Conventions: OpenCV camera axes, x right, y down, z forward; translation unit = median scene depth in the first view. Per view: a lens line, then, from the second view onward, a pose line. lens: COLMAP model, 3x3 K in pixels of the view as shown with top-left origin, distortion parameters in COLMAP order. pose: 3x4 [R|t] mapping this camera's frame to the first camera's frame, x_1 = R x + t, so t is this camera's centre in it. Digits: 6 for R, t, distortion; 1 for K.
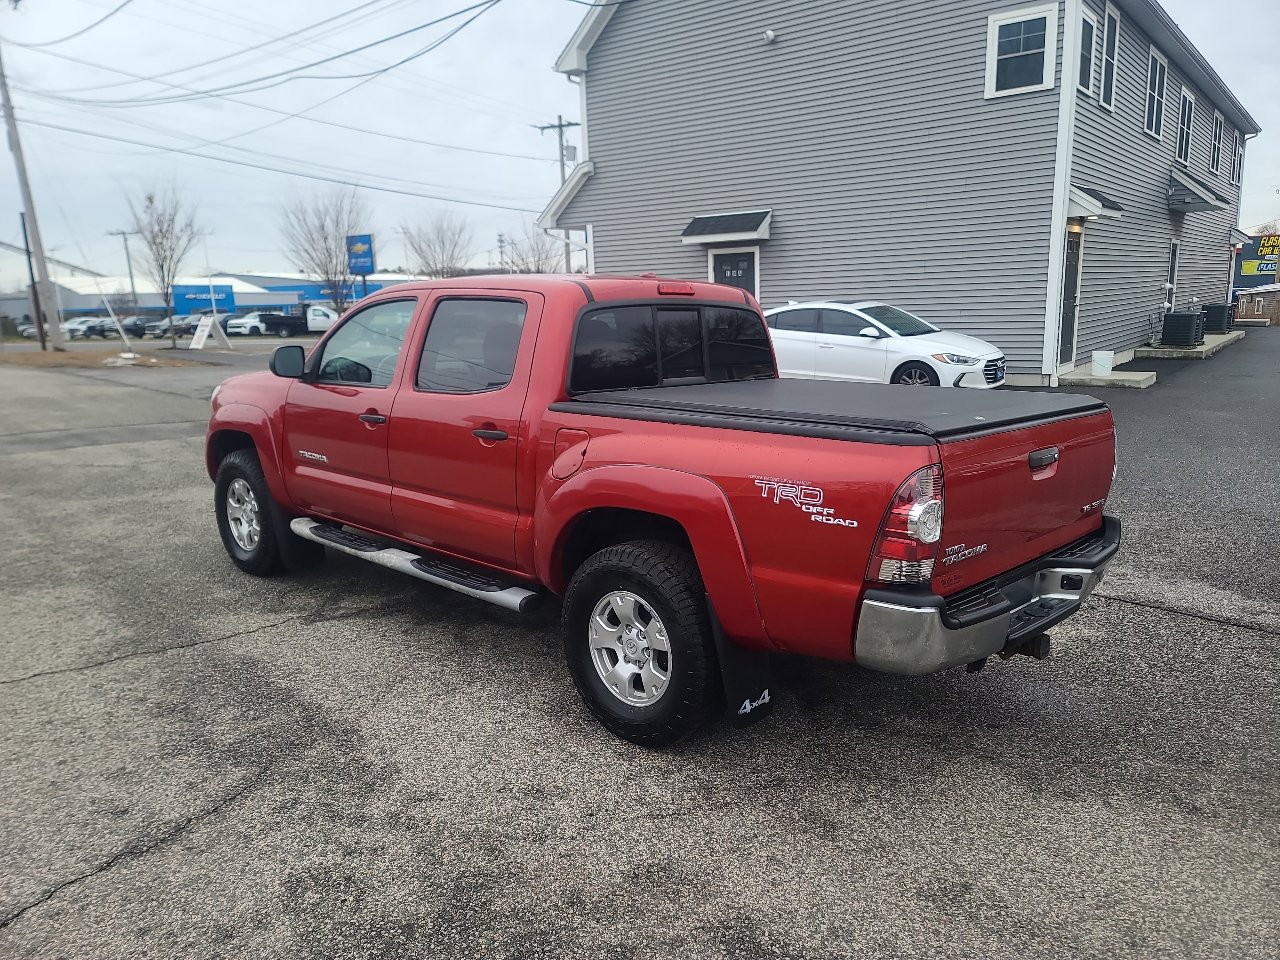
lens RADIAL K [[943.8, 0, 655.3], [0, 943.8, 506.4], [0, 0, 1]] dist [0.043357, -0.007644]
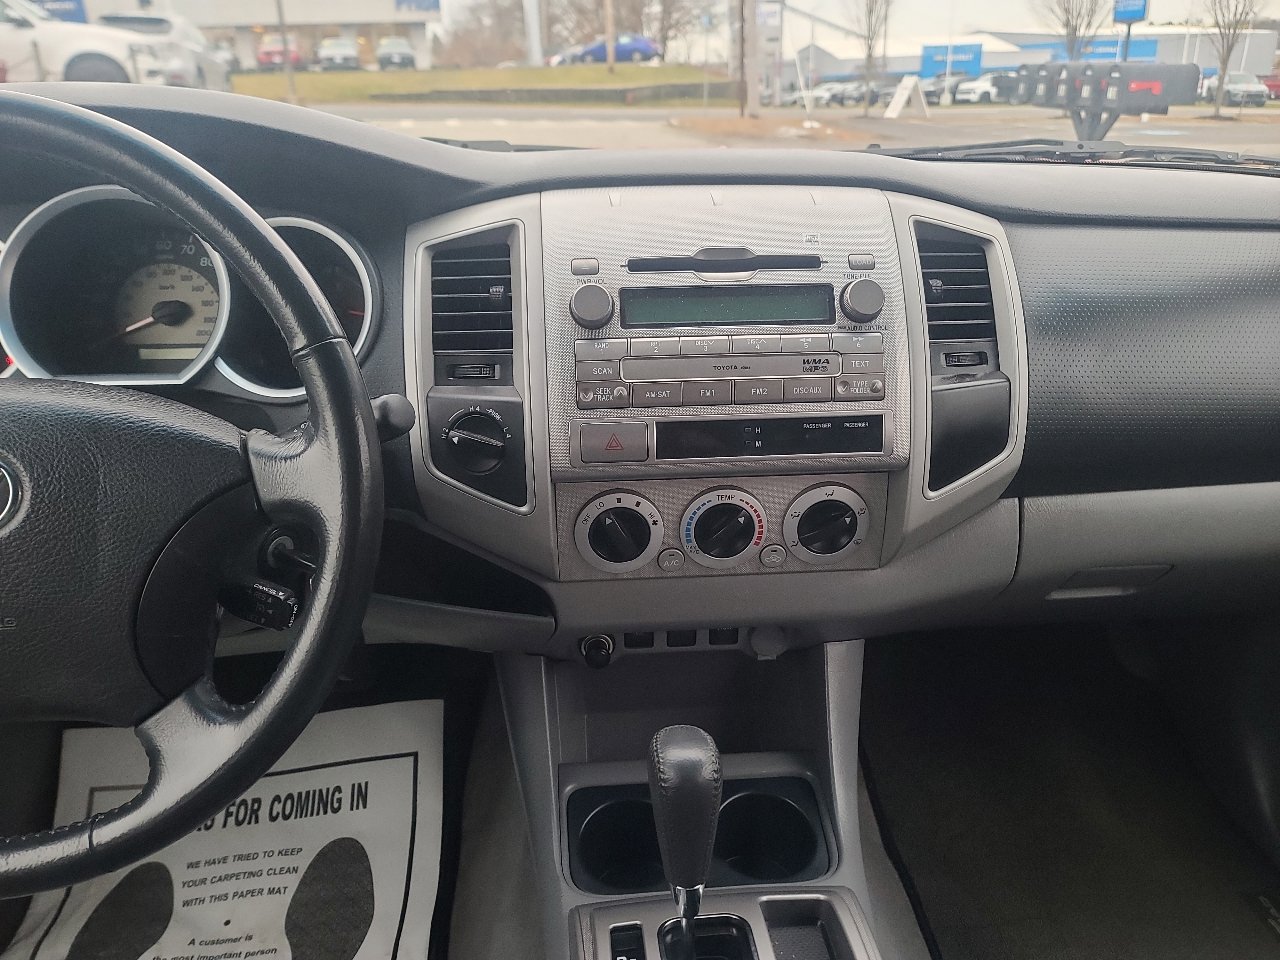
lens RADIAL K [[929.8, 0, 652.0], [0, 929.8, 517.2], [0, 0, 1]] dist [0.079769, -0.081498]
pose [[0.749974, 0.279445, -0.599541, -0.062551], [-0.133480, 0.951670, 0.276599, -0.061742], [0.647860, -0.127415, 0.751028, 0.378522]]
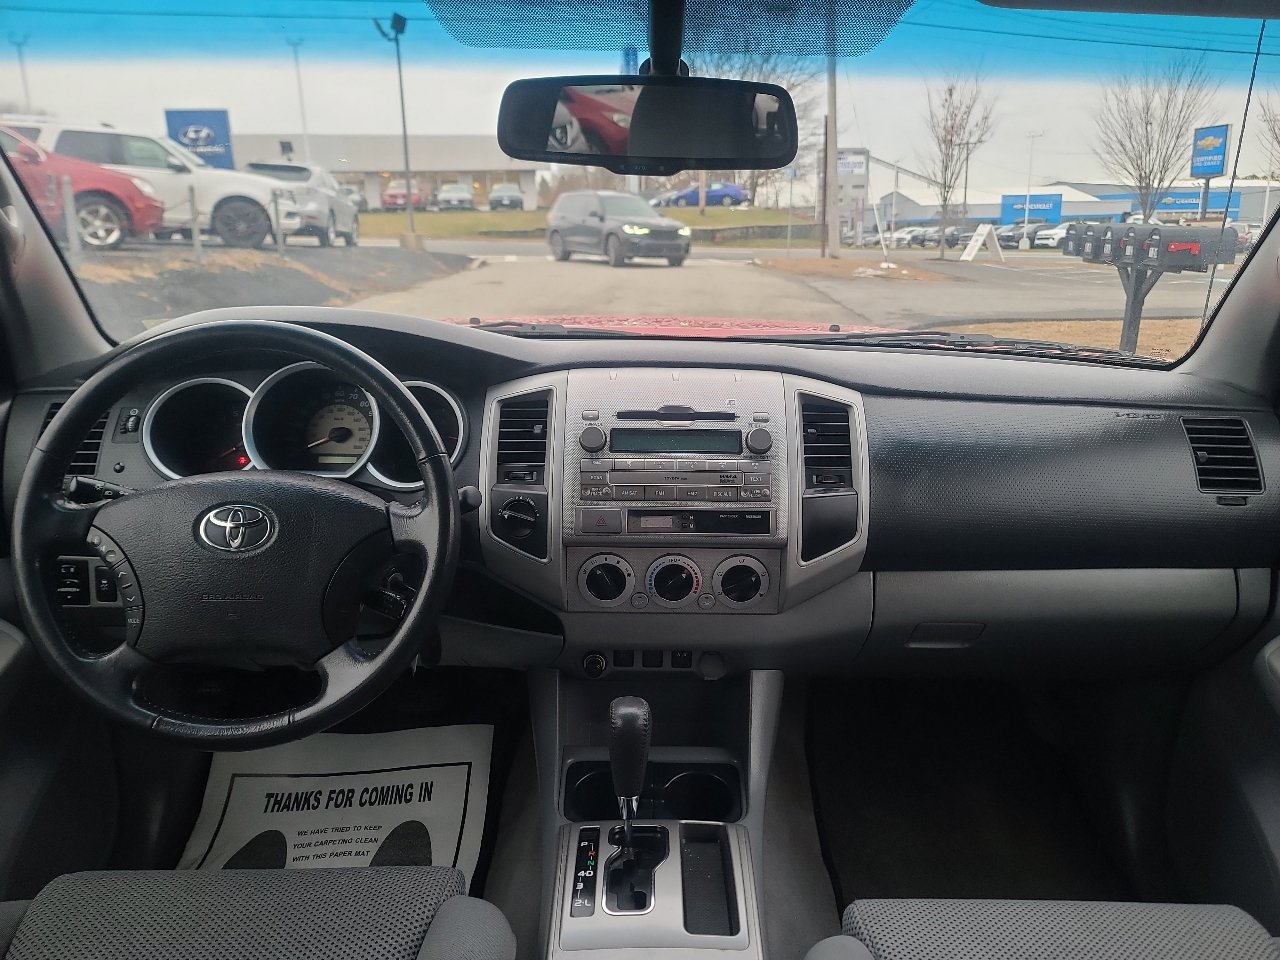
lens RADIAL K [[934.6, 0, 663.0], [0, 934.6, 506.2], [0, 0, 1]] dist [0.025905, -0.008379]
pose [[0.693744, 0.221777, -0.685225, -0.039267], [-0.159425, 0.975095, 0.154188, -0.065585], [0.702355, 0.002275, 0.711823, 0.363262]]
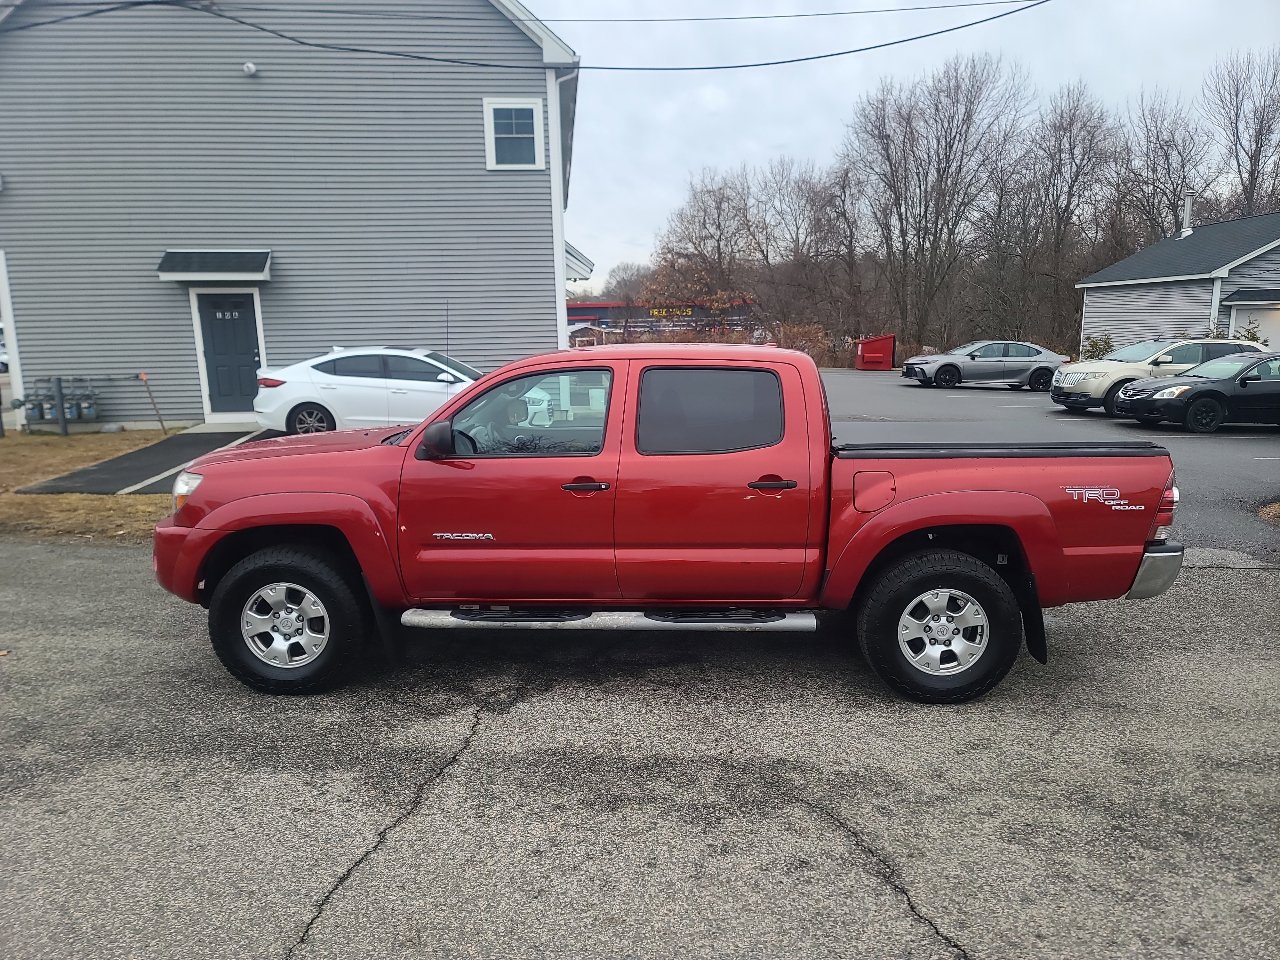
lens RADIAL K [[956.2, 0, 646.9], [0, 956.2, 492.2], [0, 0, 1]] dist [0.055618, -0.003397]
pose [[0.746147, -0.106195, 0.657257, -0.309262], [0.140667, 0.990057, 0.000275, -0.026035], [-0.650751, 0.092250, 0.753666, 0.061866]]
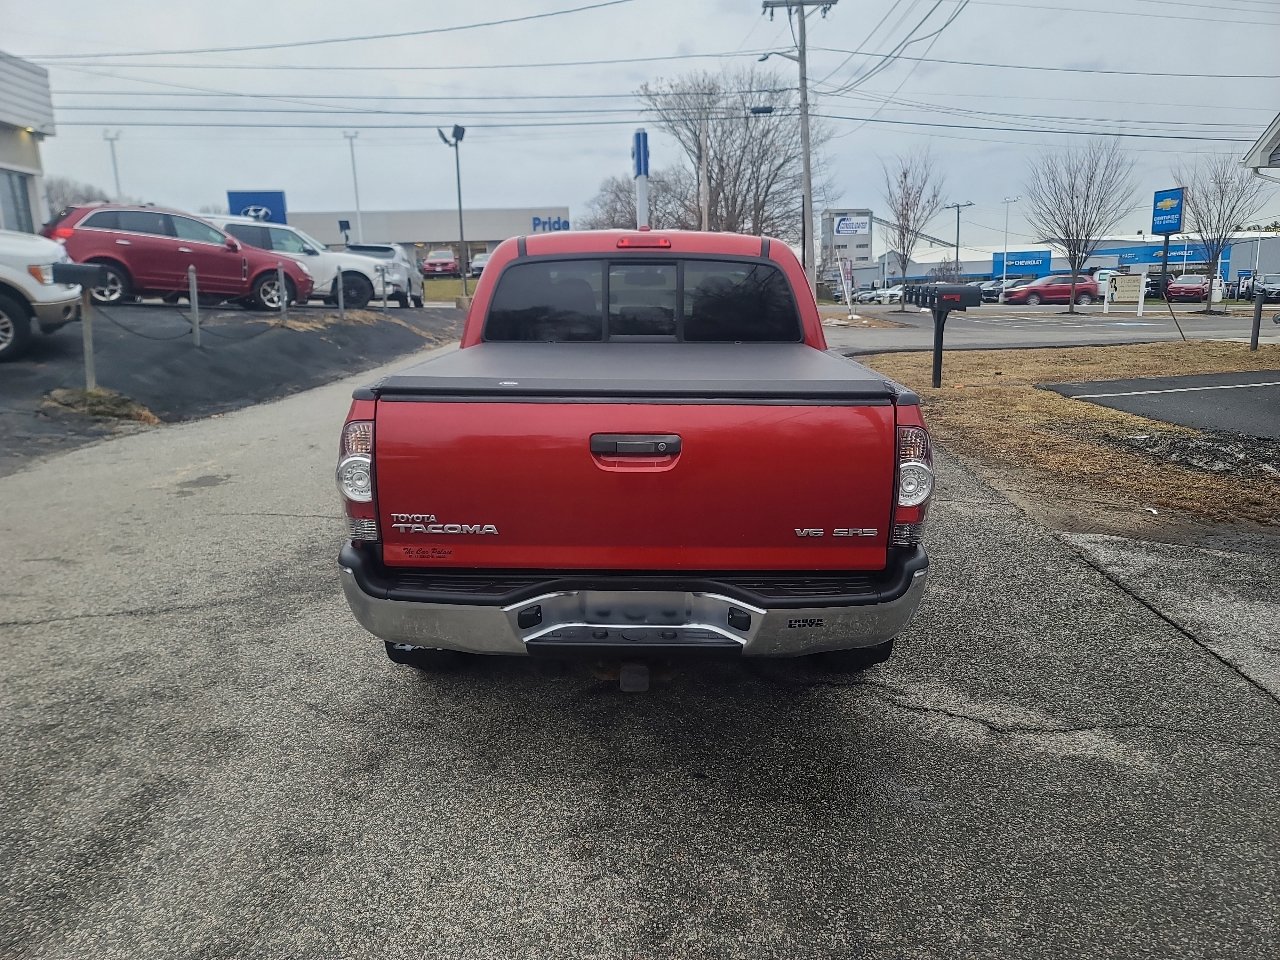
lens RADIAL K [[936.4, 0, 657.1], [0, 936.4, 503.6], [0, 0, 1]] dist [0.046467, -0.008764]
pose [[0.681452, 0.170250, -0.711786, 0.238649], [-0.146904, 0.984592, 0.094858, -0.019244], [0.716968, 0.039923, 0.695962, 0.111689]]
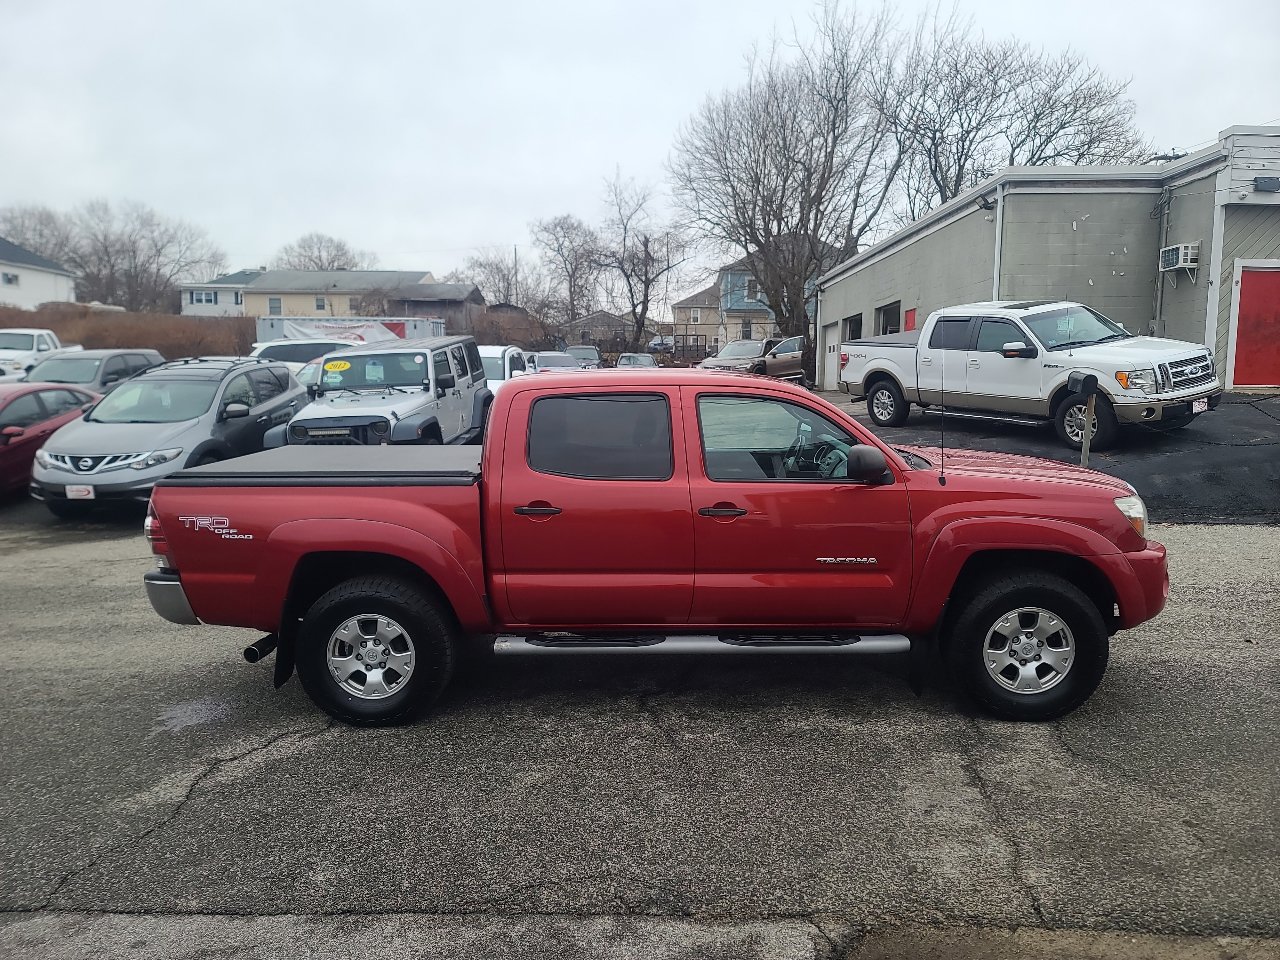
lens RADIAL K [[943.8, 0, 655.3], [0, 943.8, 506.4], [0, 0, 1]] dist [0.043357, -0.007644]
pose [[-0.743252, 0.104521, -0.660797, 0.228890], [-0.131633, 0.945565, 0.297622, -0.149130], [0.655934, 0.308191, -0.689035, 0.643861]]
